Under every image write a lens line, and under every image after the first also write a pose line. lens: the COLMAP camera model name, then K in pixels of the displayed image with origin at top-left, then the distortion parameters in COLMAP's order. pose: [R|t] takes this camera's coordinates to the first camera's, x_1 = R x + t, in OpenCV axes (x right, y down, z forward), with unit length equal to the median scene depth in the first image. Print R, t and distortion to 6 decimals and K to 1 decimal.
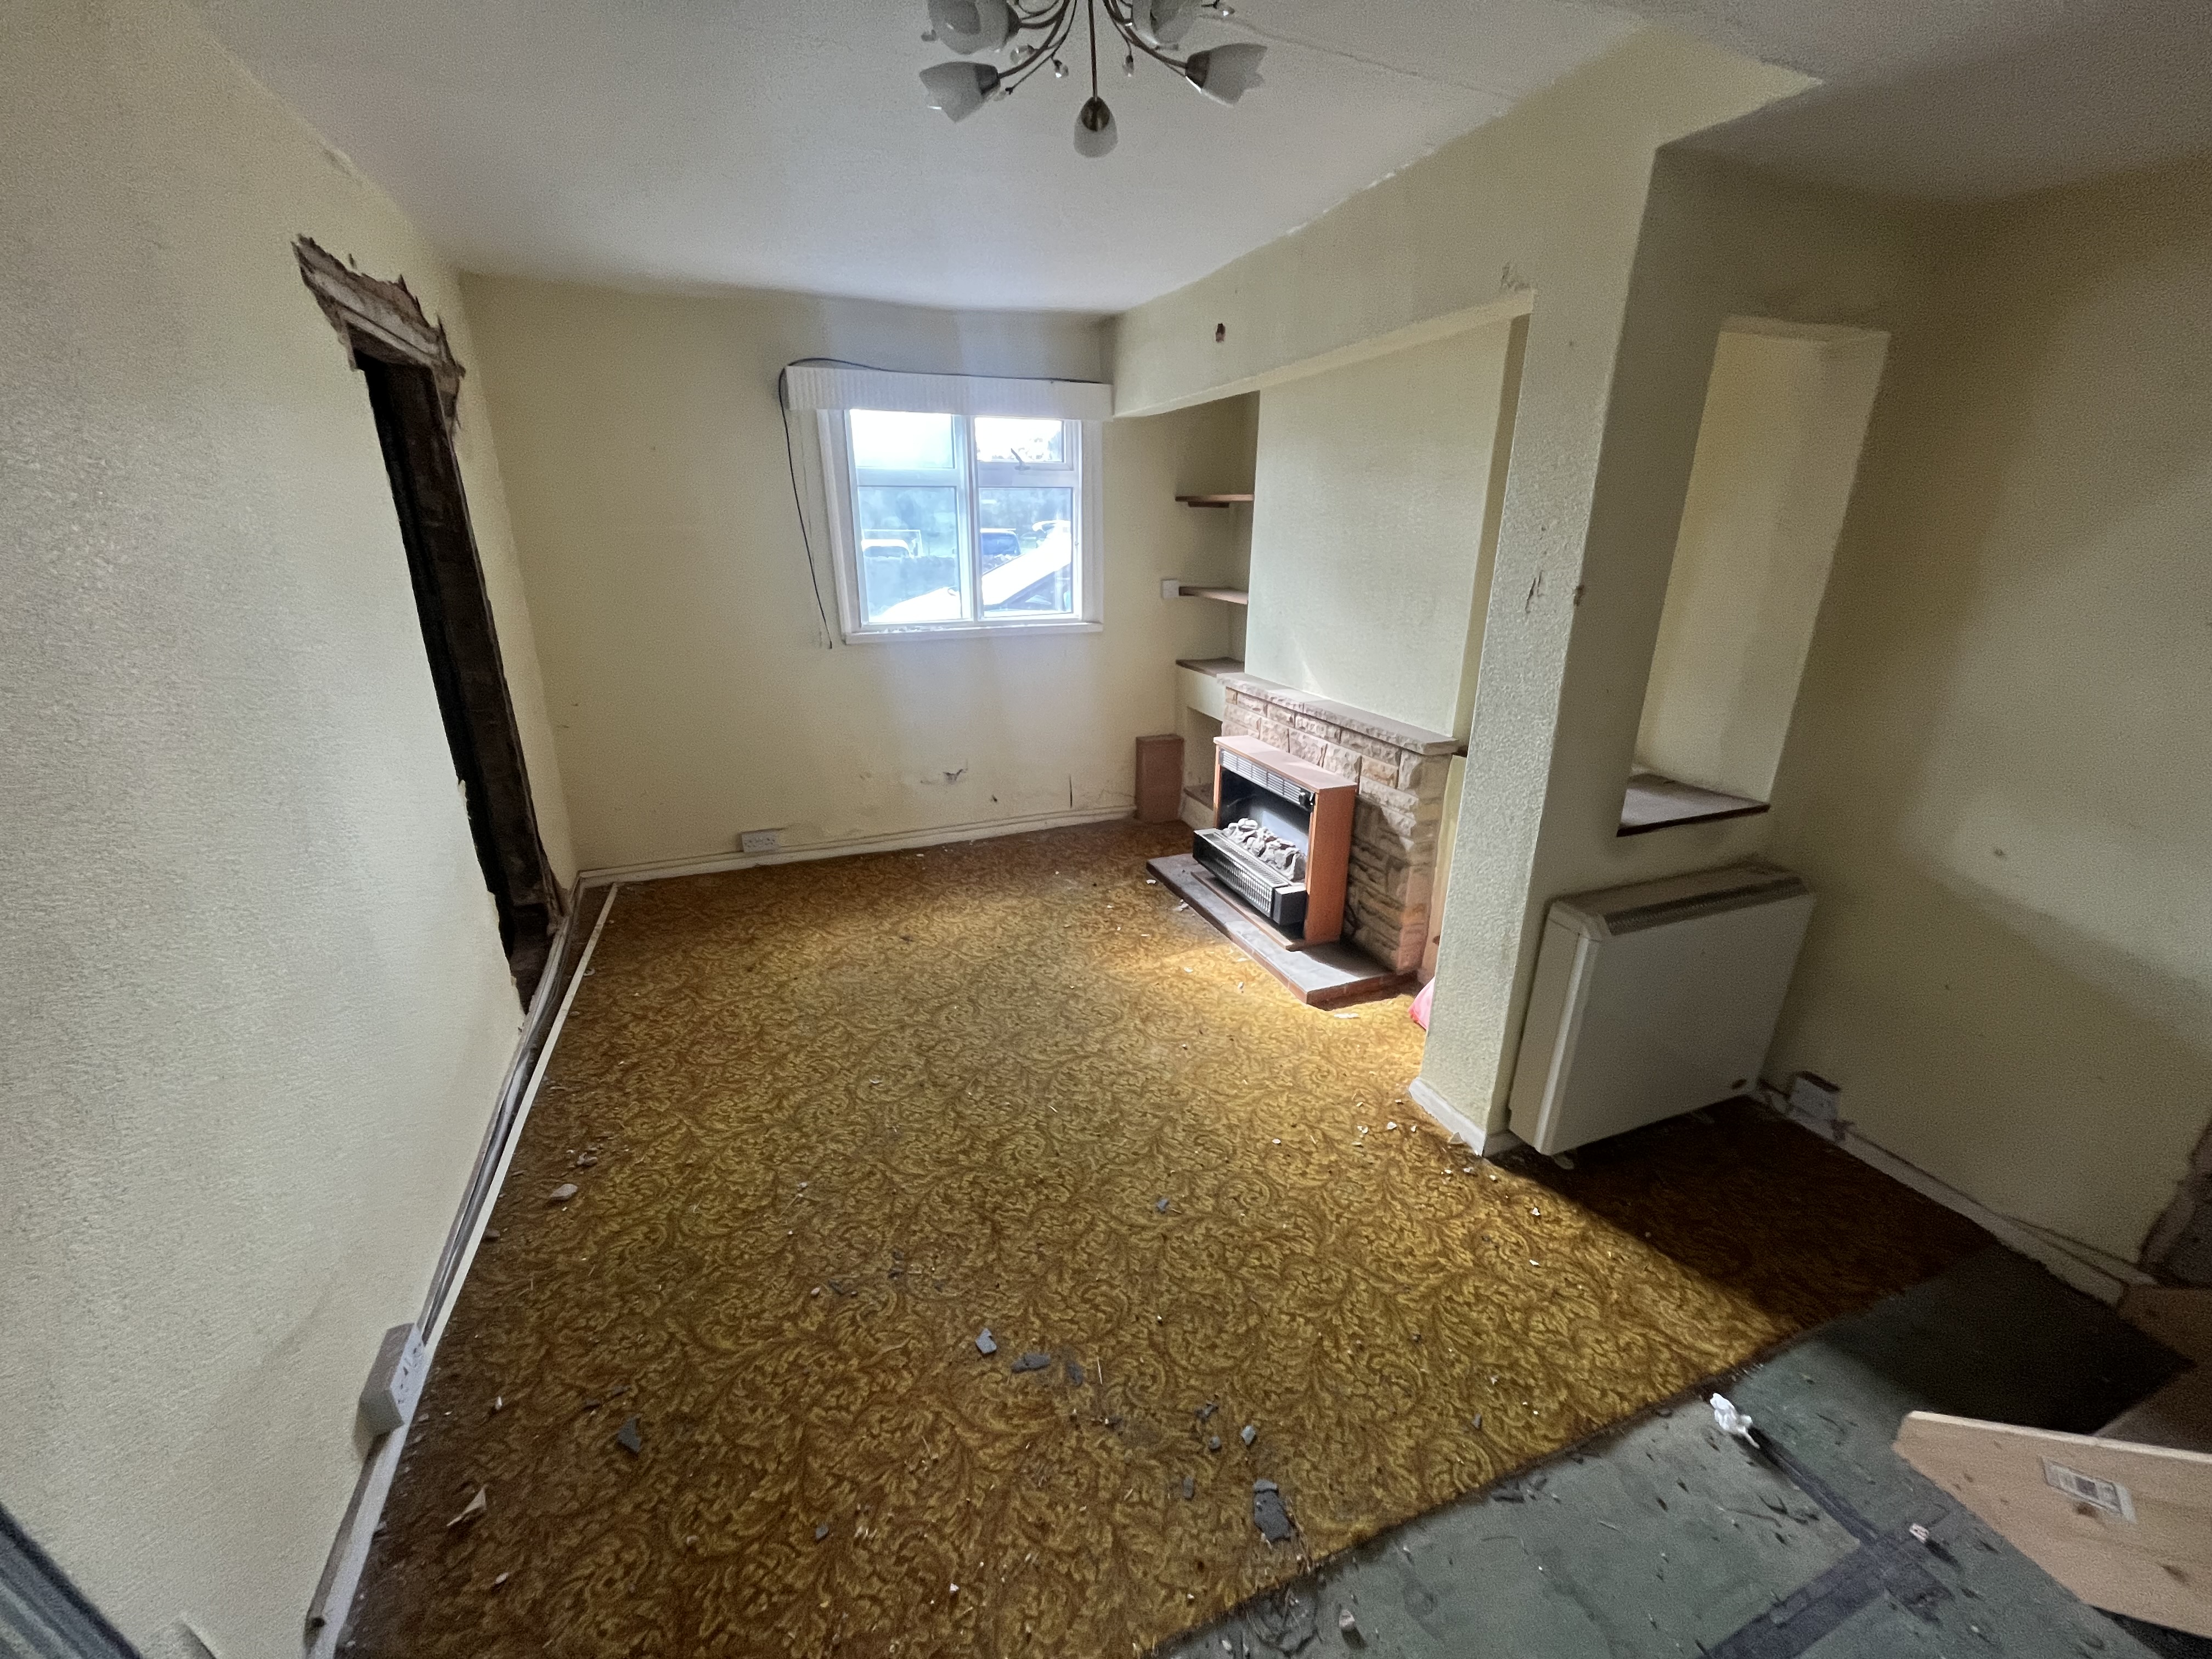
lens RADIAL K [[899.4, 0, 1096.2], [0, 899.4, 832.9], [0, 0, 1]] dist [0.002199, 0.000710]
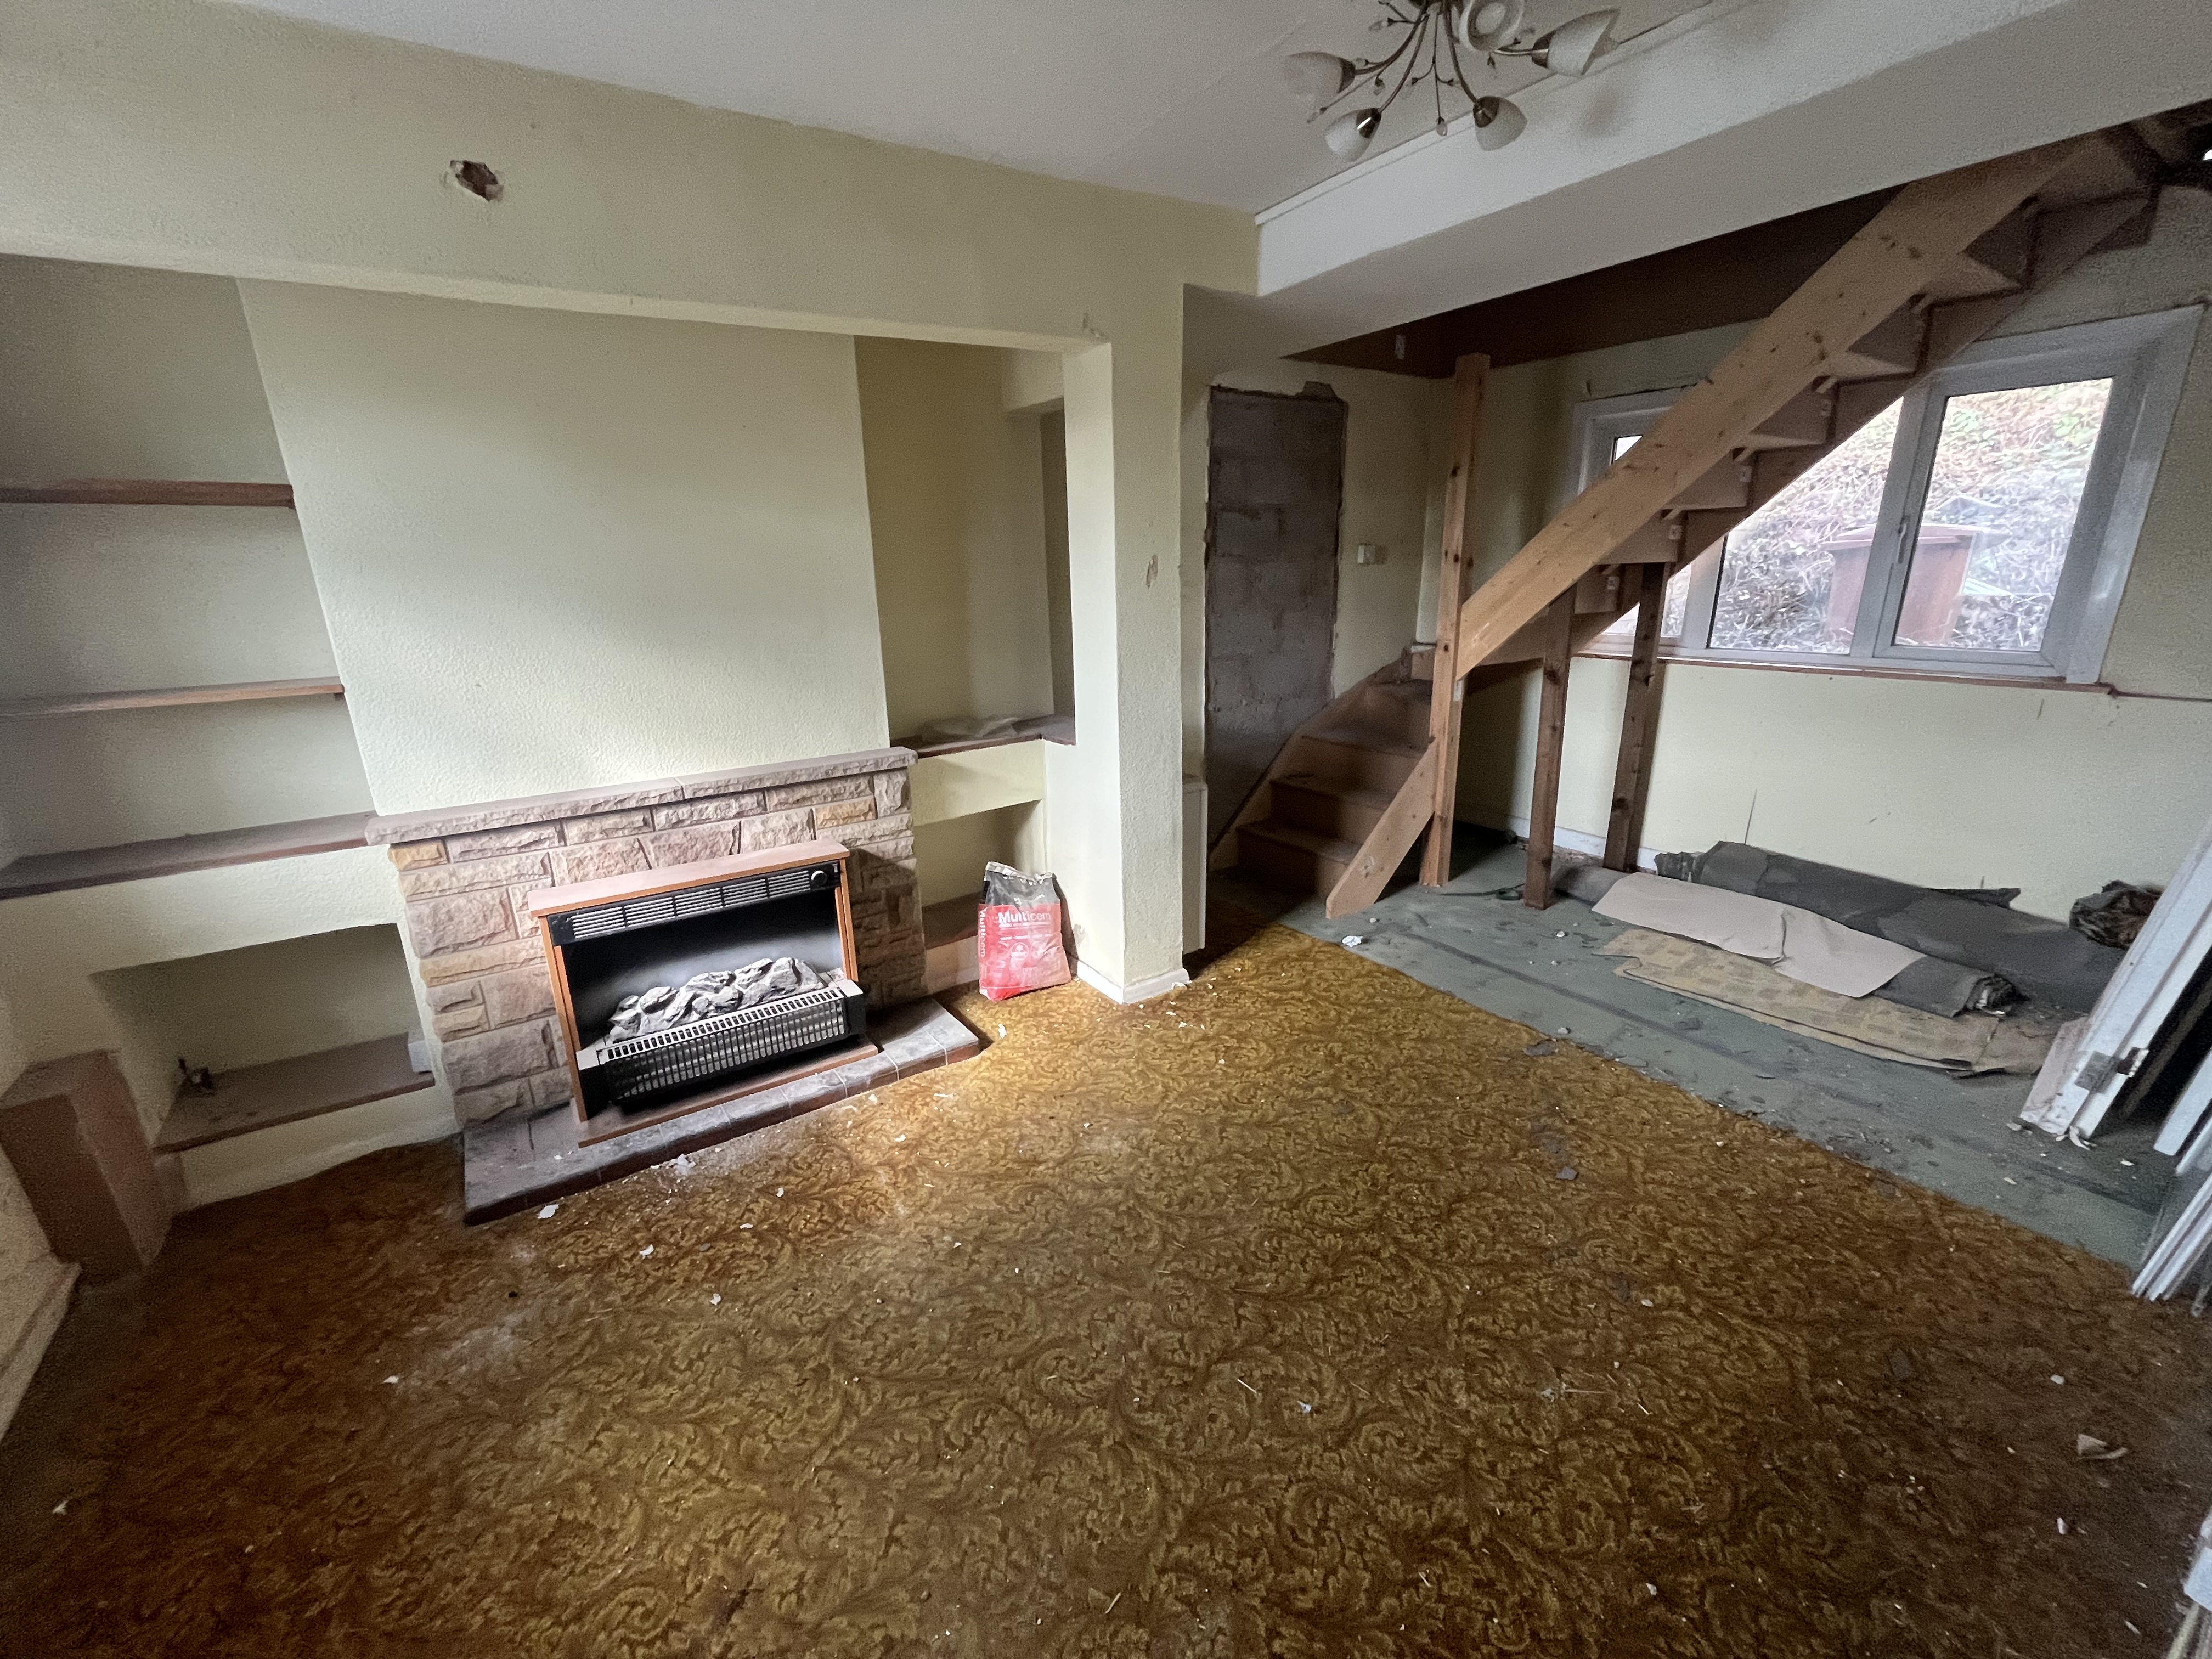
lens RADIAL K [[899.4, 0, 1104.0], [0, 899.4, 832.5], [0, 0, 1]] dist [0.002199, 0.000710]
pose [[-0.220410, -0.279705, 0.934444, -0.567599], [0.347926, 0.872441, 0.343212, -0.266059], [-0.911245, 0.400764, -0.094978, 0.863804]]
